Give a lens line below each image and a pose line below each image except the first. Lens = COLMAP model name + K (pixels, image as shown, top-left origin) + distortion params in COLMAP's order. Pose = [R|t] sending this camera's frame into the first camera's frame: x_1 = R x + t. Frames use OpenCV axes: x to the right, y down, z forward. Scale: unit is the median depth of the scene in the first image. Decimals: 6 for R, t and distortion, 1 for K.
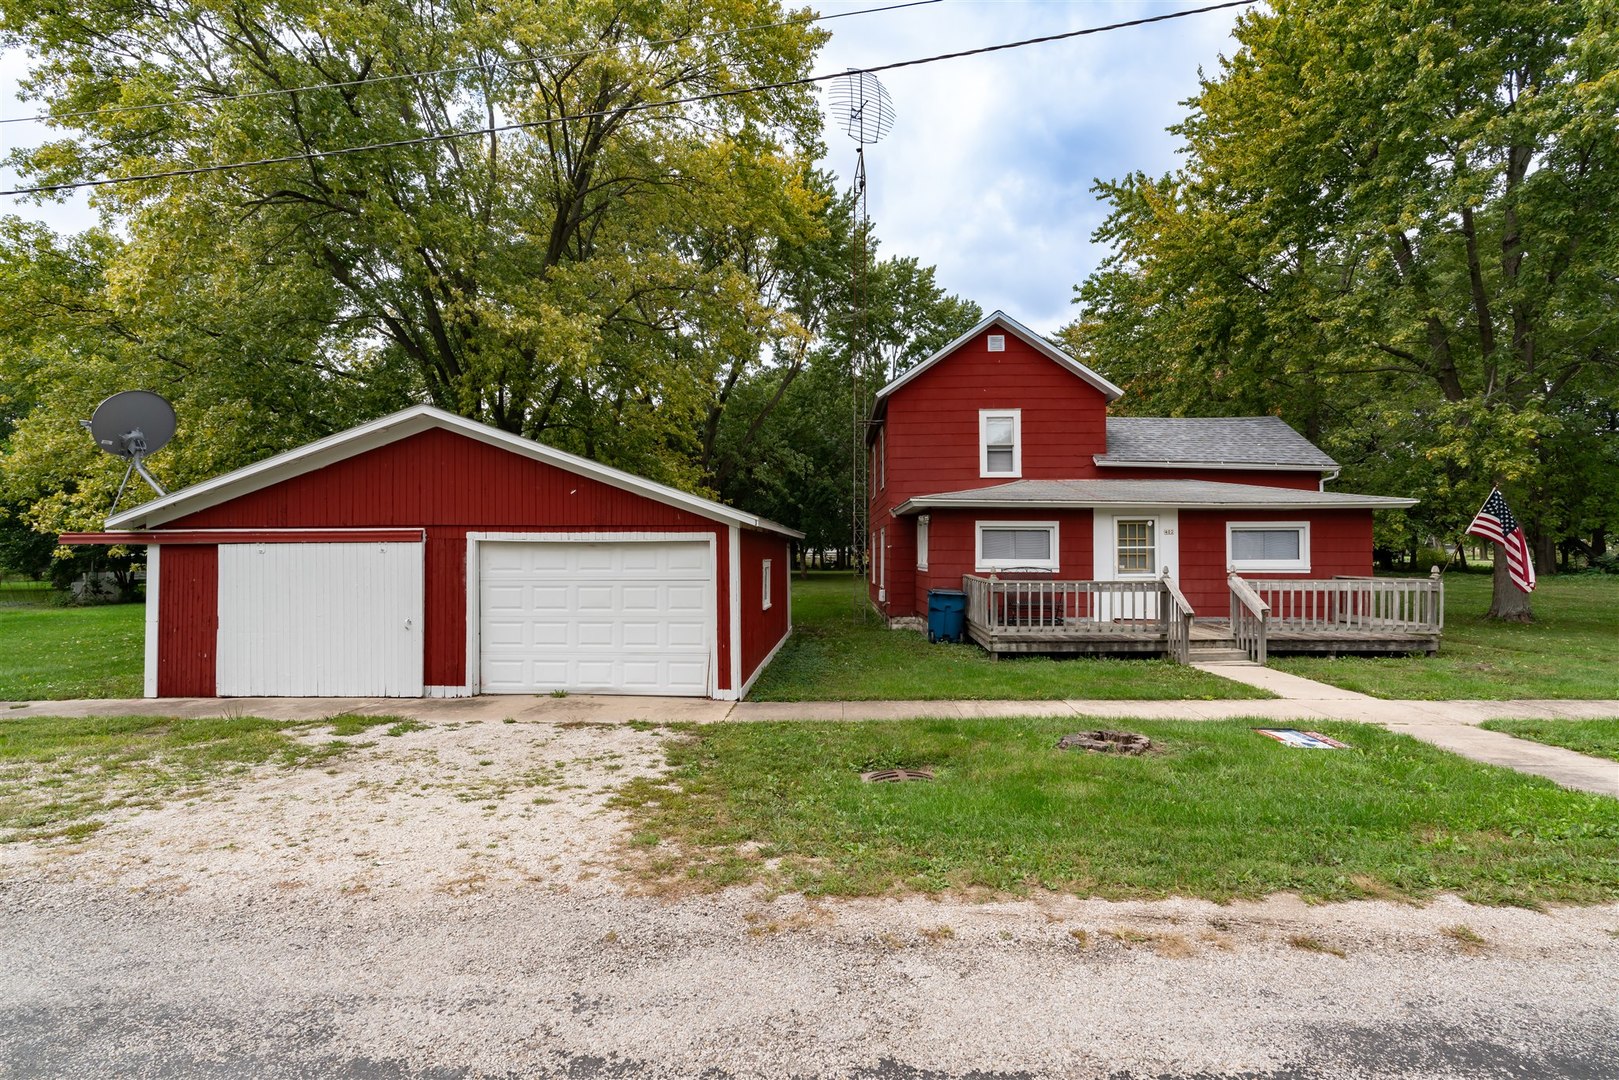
lens RADIAL K [[726.6, 0, 817.5], [0, 726.6, 546.7], [0, 0, 1]] dist [-0.011535, 0.002766]
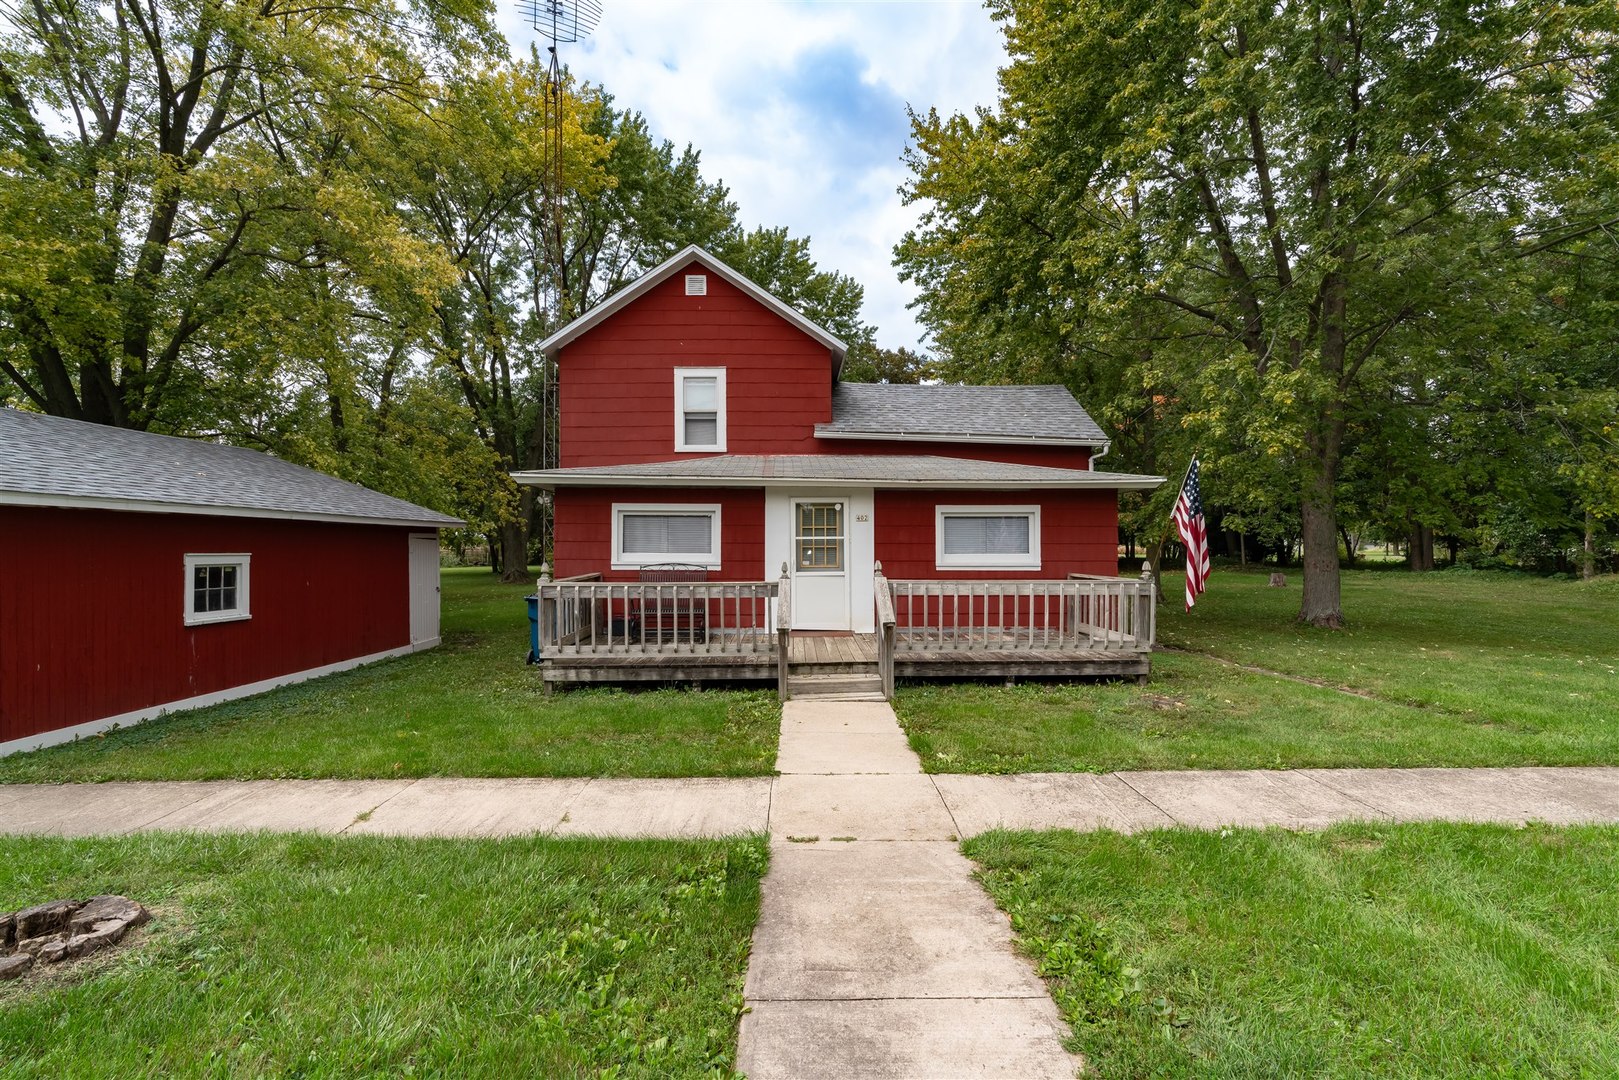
lens RADIAL K [[726.6, 0, 824.0], [0, 726.6, 542.6], [0, 0, 1]] dist [-0.011535, 0.002766]
pose [[0.998266, 0.000600, 0.058853, 0.417708], [-0.000596, 1.000000, -0.000076, 0.006094], [-0.058853, 0.000041, 0.998267, 0.232305]]
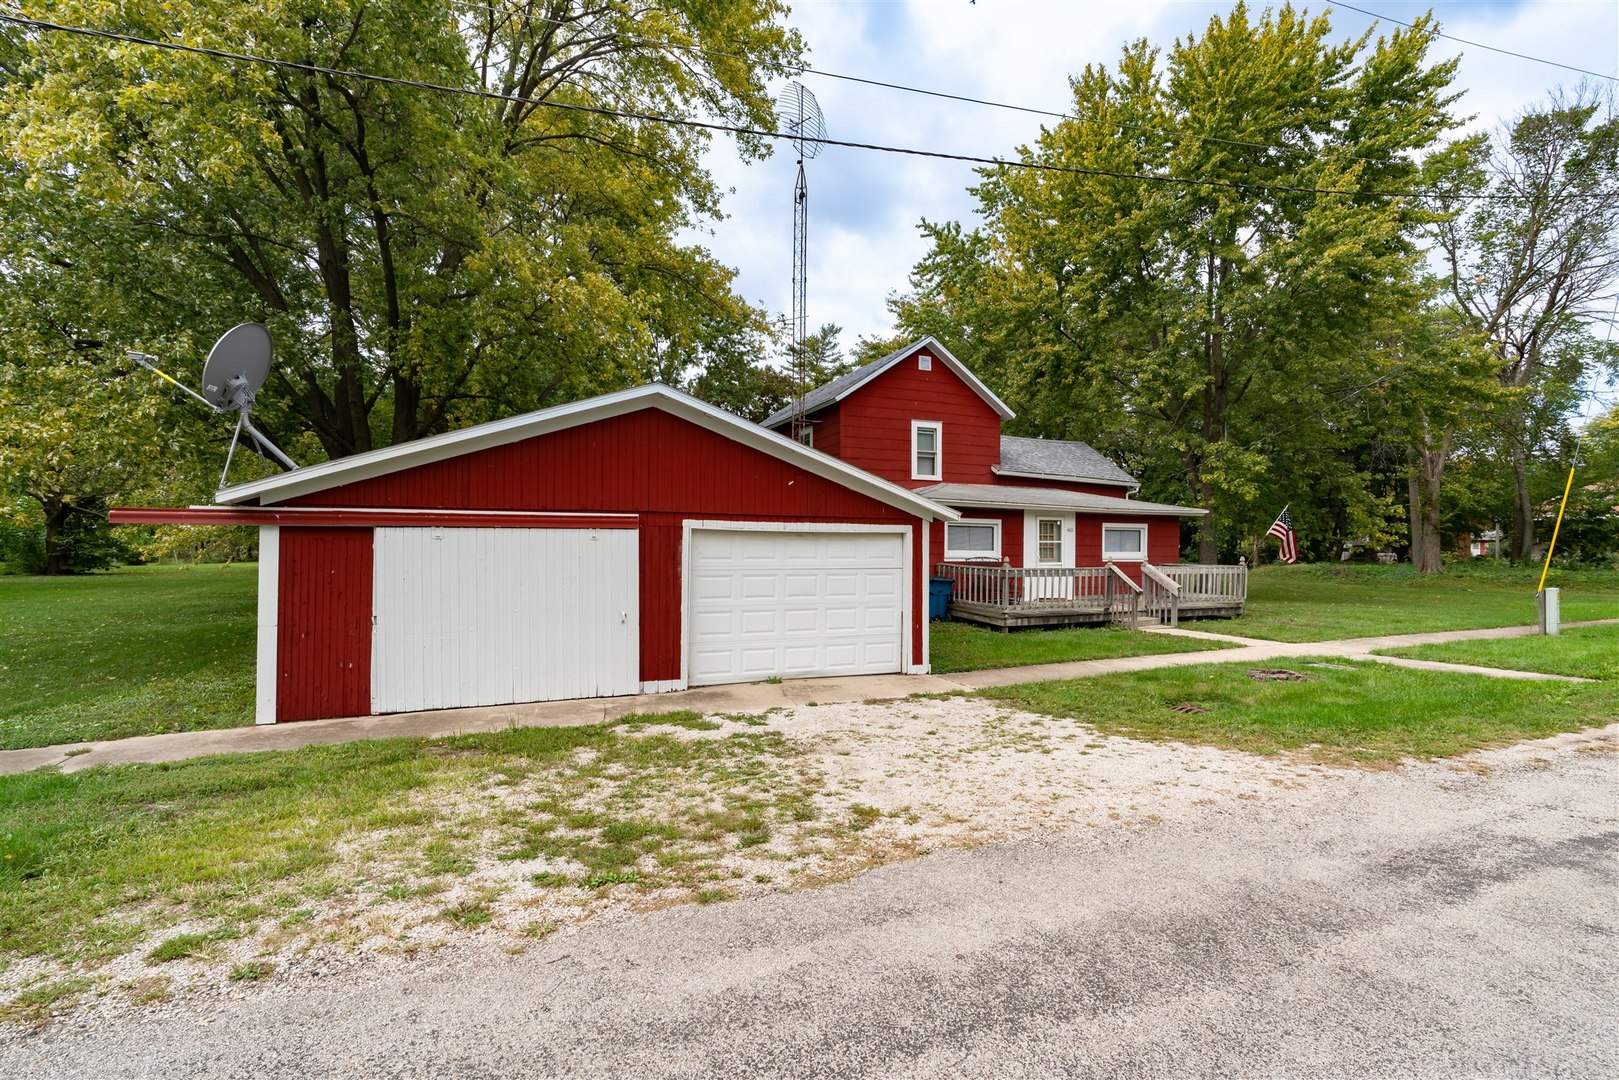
lens RADIAL K [[726.6, 0, 800.2], [0, 726.6, 556.7], [0, 0, 1]] dist [-0.011535, 0.002766]
pose [[0.905785, 0.001769, 0.423734, -0.515859], [-0.013235, 0.999622, 0.024118, 0.002476], [-0.423531, -0.027454, 0.905466, 0.039612]]
